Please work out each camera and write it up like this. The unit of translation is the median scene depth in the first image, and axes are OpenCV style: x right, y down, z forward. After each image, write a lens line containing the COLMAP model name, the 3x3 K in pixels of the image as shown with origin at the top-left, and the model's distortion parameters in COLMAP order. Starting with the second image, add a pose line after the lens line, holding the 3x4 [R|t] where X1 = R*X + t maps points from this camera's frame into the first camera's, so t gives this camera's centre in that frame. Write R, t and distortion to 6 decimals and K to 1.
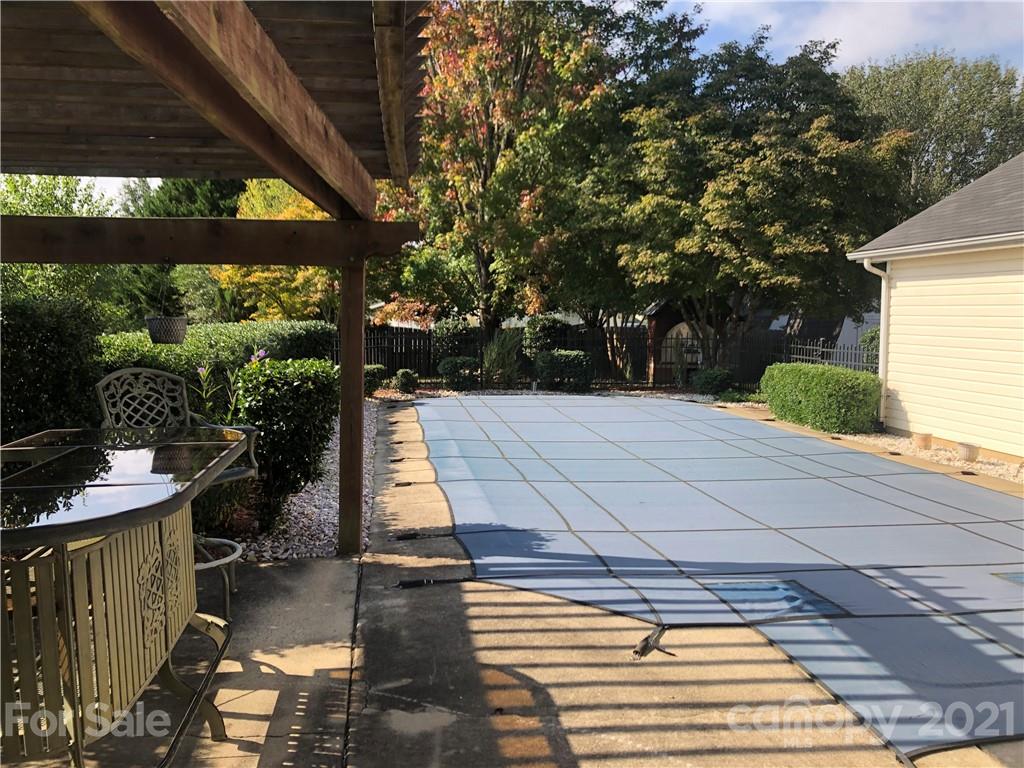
lens RADIAL K [[846.9, 0, 506.3], [0, 846.9, 381.9], [0, 0, 1]] dist [0.035936, -0.041291]
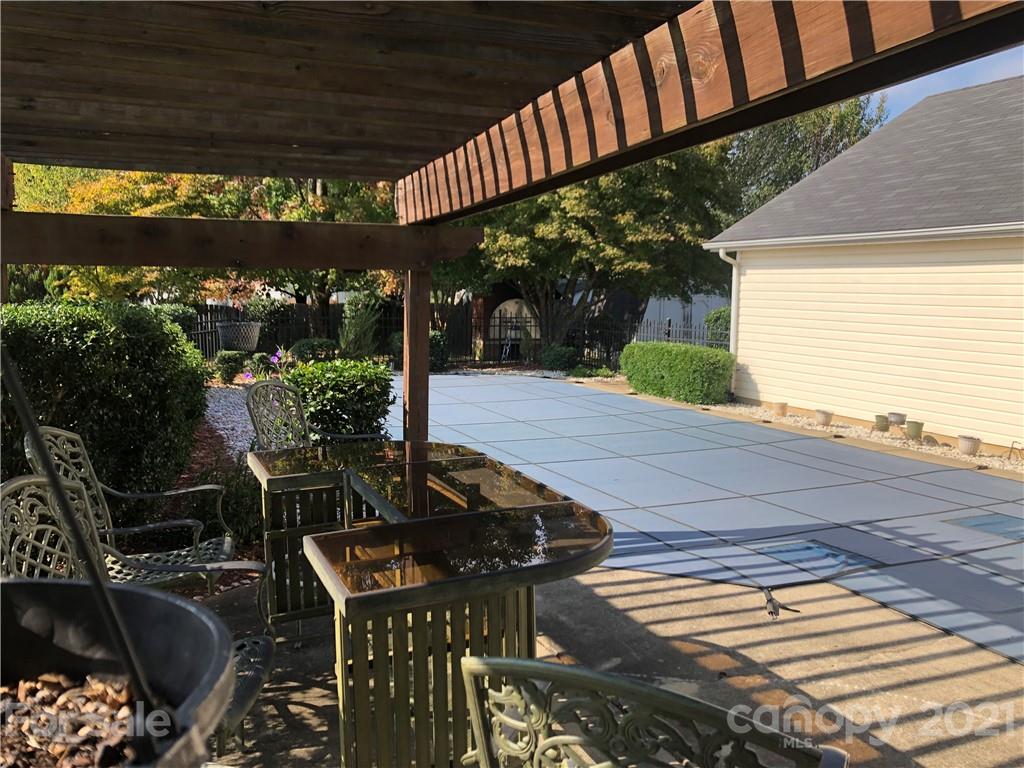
lens RADIAL K [[846.9, 0, 504.7], [0, 846.9, 385.4], [0, 0, 1]] dist [0.035936, -0.041291]
pose [[0.960109, -0.033084, 0.277661, -0.384076], [0.022321, 0.998875, 0.041836, -0.039458], [-0.278733, -0.033969, 0.959768, -0.011585]]
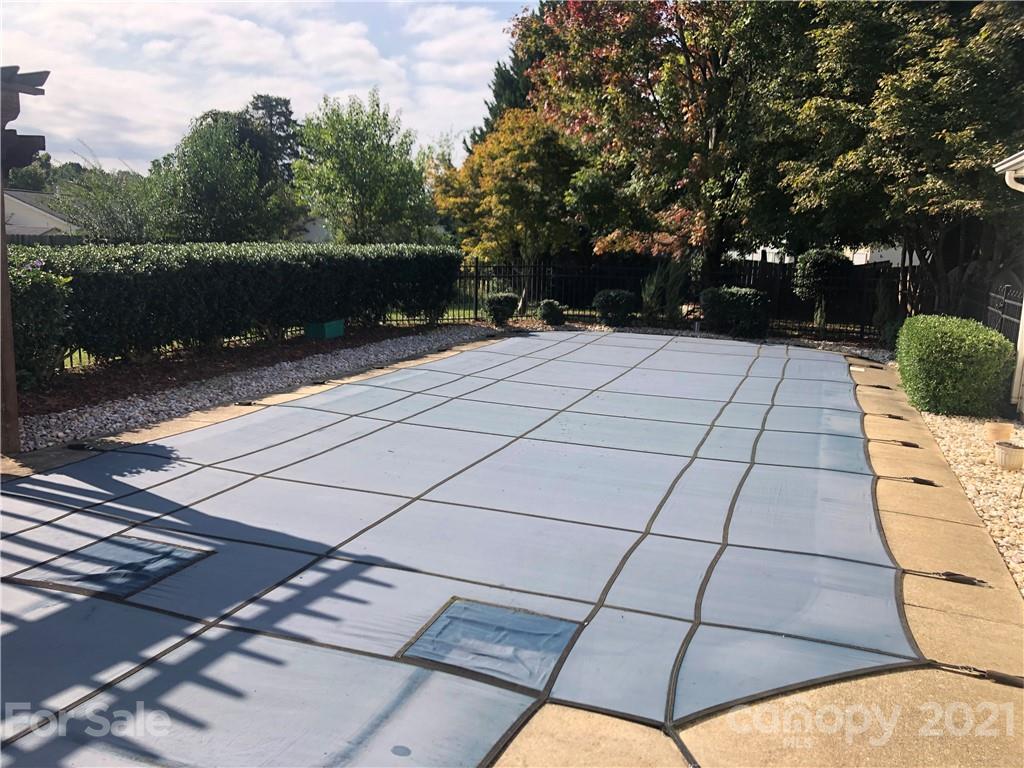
lens RADIAL K [[846.9, 0, 508.4], [0, 846.9, 388.6], [0, 0, 1]] dist [0.035936, -0.041291]
pose [[0.875965, 0.103769, -0.471081, 0.931054], [-0.062753, 0.992803, 0.102005, -0.029167], [0.478275, -0.059791, 0.876172, 0.395178]]
